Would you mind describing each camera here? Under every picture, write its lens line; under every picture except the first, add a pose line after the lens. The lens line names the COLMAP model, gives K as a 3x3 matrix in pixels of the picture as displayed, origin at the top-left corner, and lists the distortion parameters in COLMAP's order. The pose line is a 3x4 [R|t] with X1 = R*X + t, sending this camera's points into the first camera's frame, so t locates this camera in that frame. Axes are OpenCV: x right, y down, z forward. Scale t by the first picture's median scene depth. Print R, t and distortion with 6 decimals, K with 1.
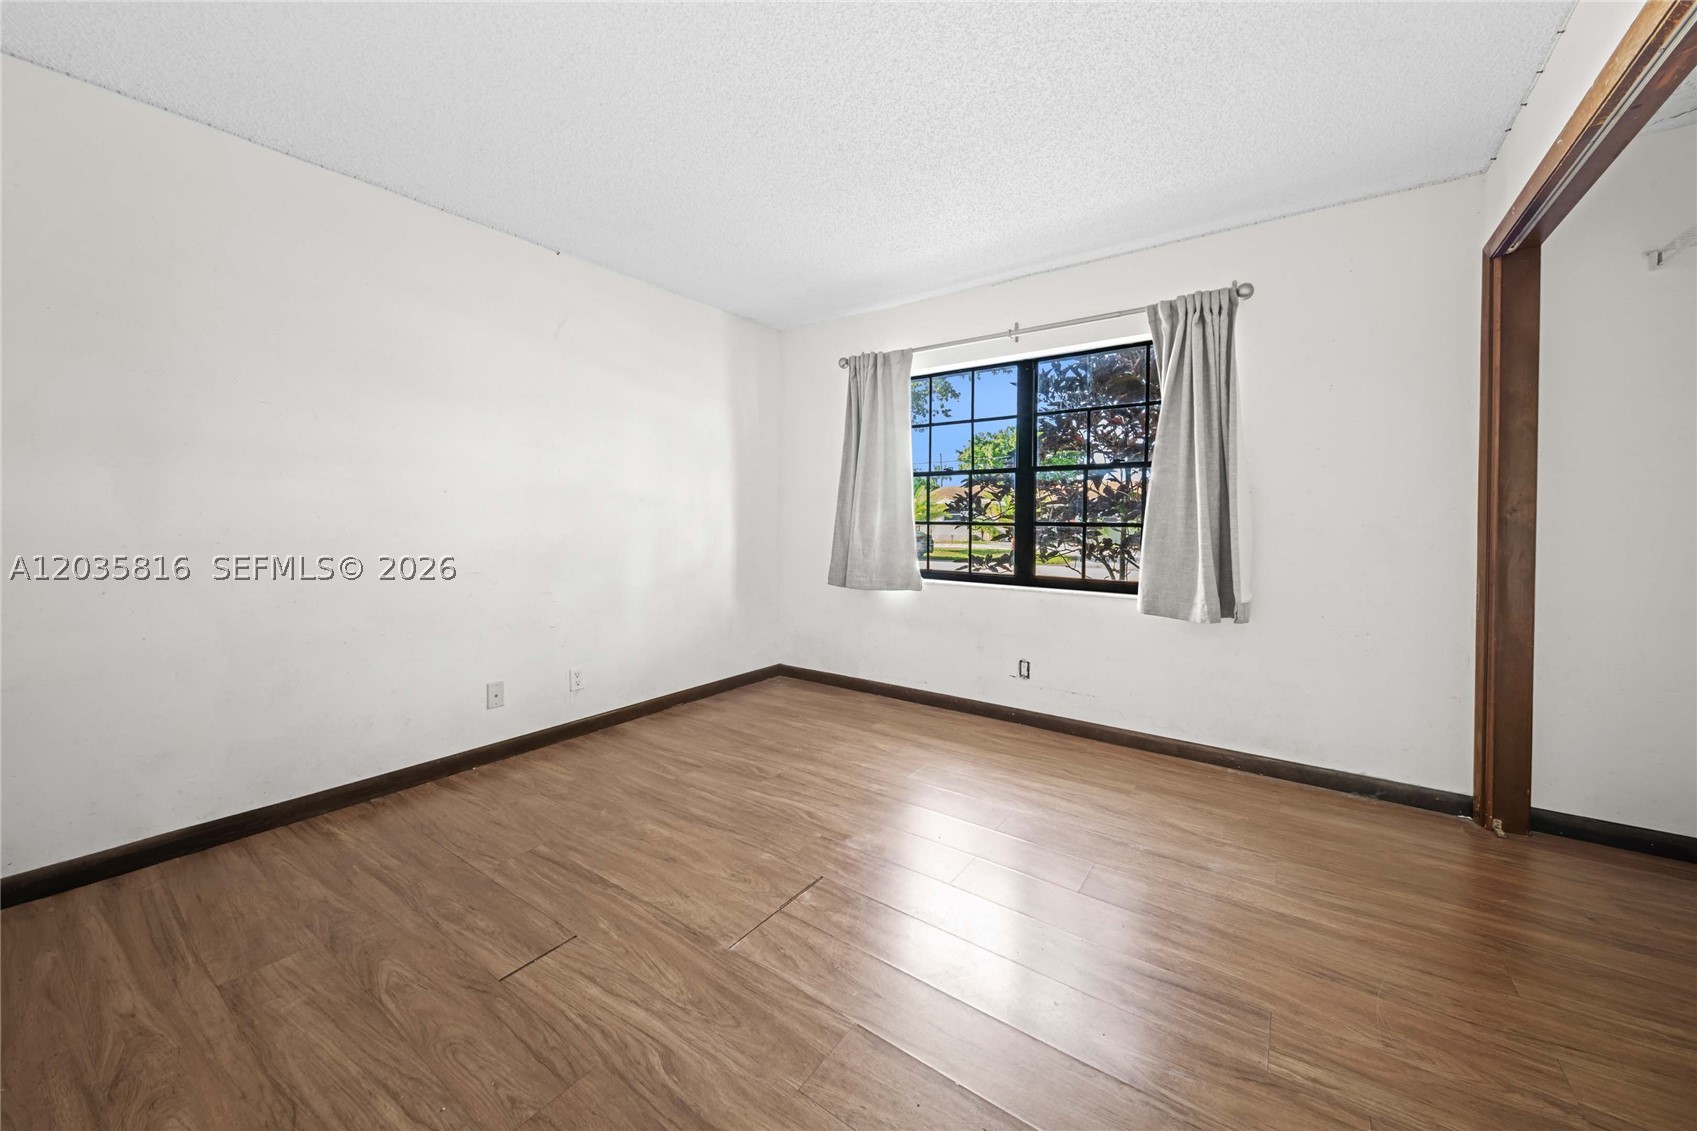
lens RADIAL K [[623.5, 0, 851.1], [0, 623.5, 556.1], [0, 0, 1]] dist [0.035874, -0.017690]
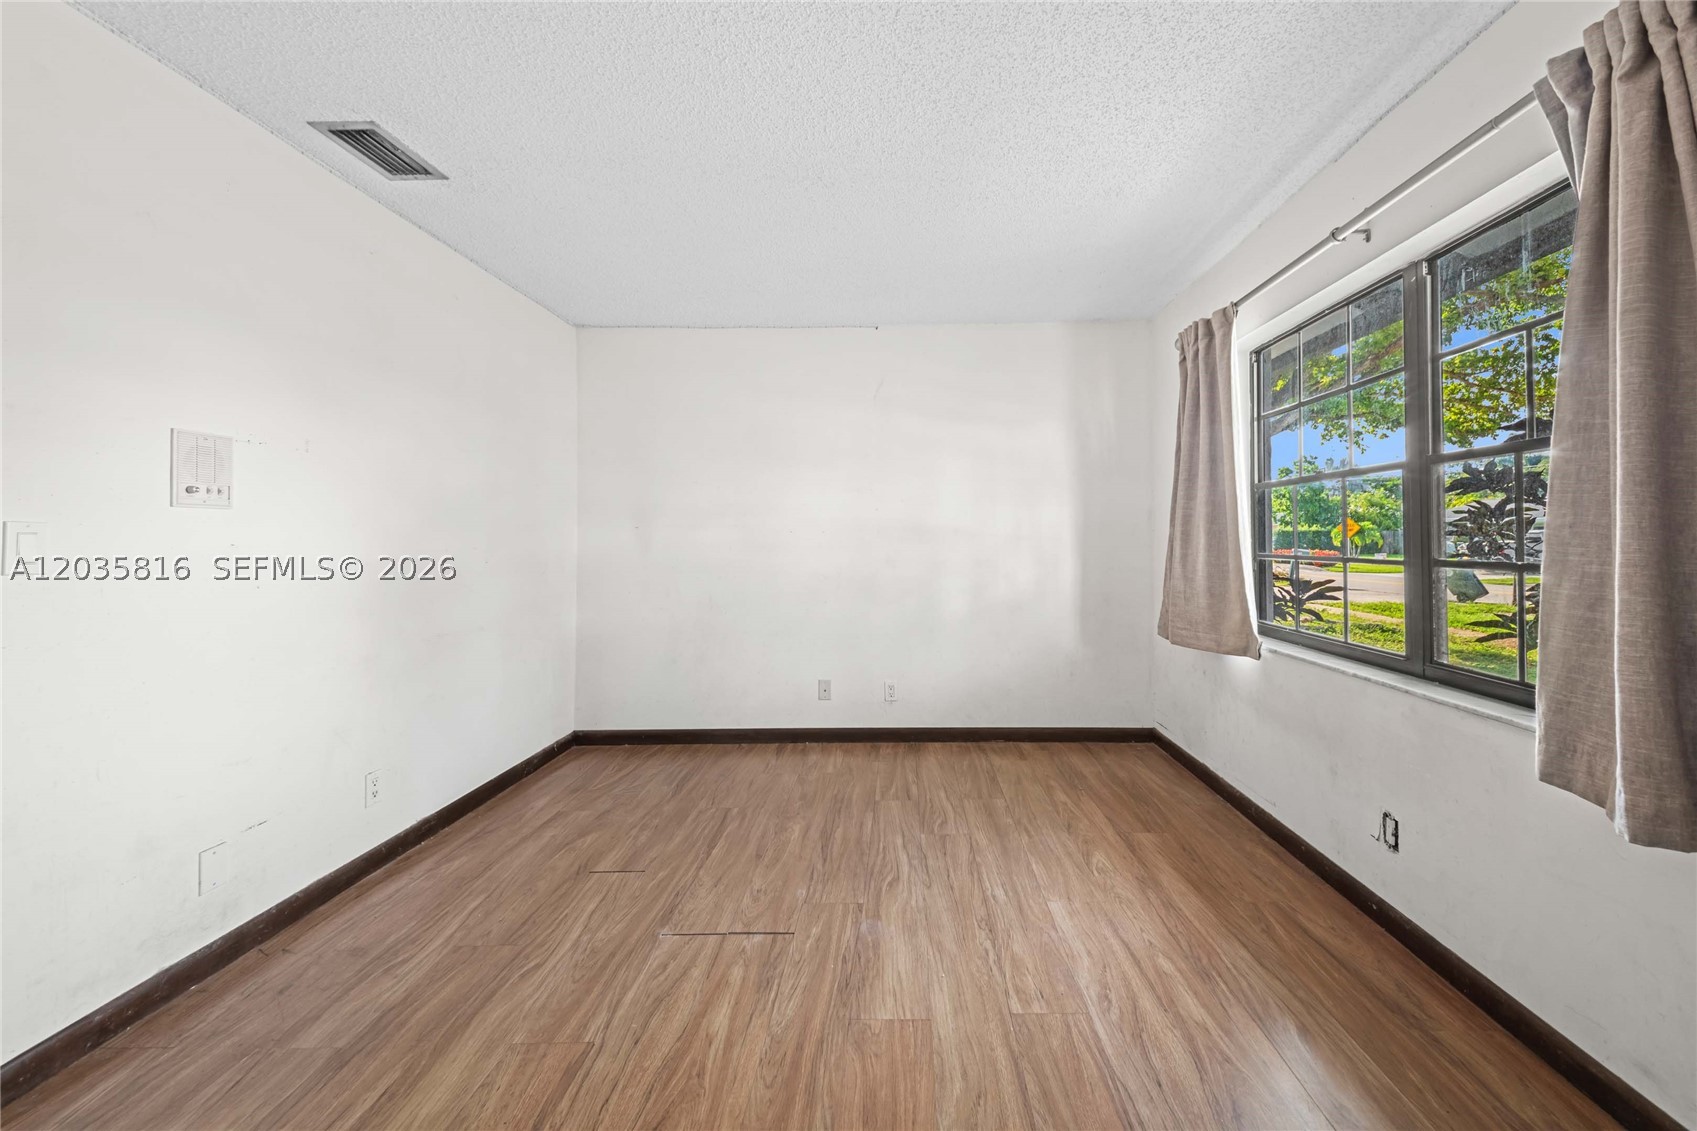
lens RADIAL K [[623.5, 0, 851.1], [0, 623.5, 556.1], [0, 0, 1]] dist [0.035874, -0.017690]
pose [[0.573033, 0.012487, -0.819437, 0.572142], [-0.039933, 0.999122, -0.012700, -0.039193], [0.818559, 0.040000, 0.573028, 0.366736]]
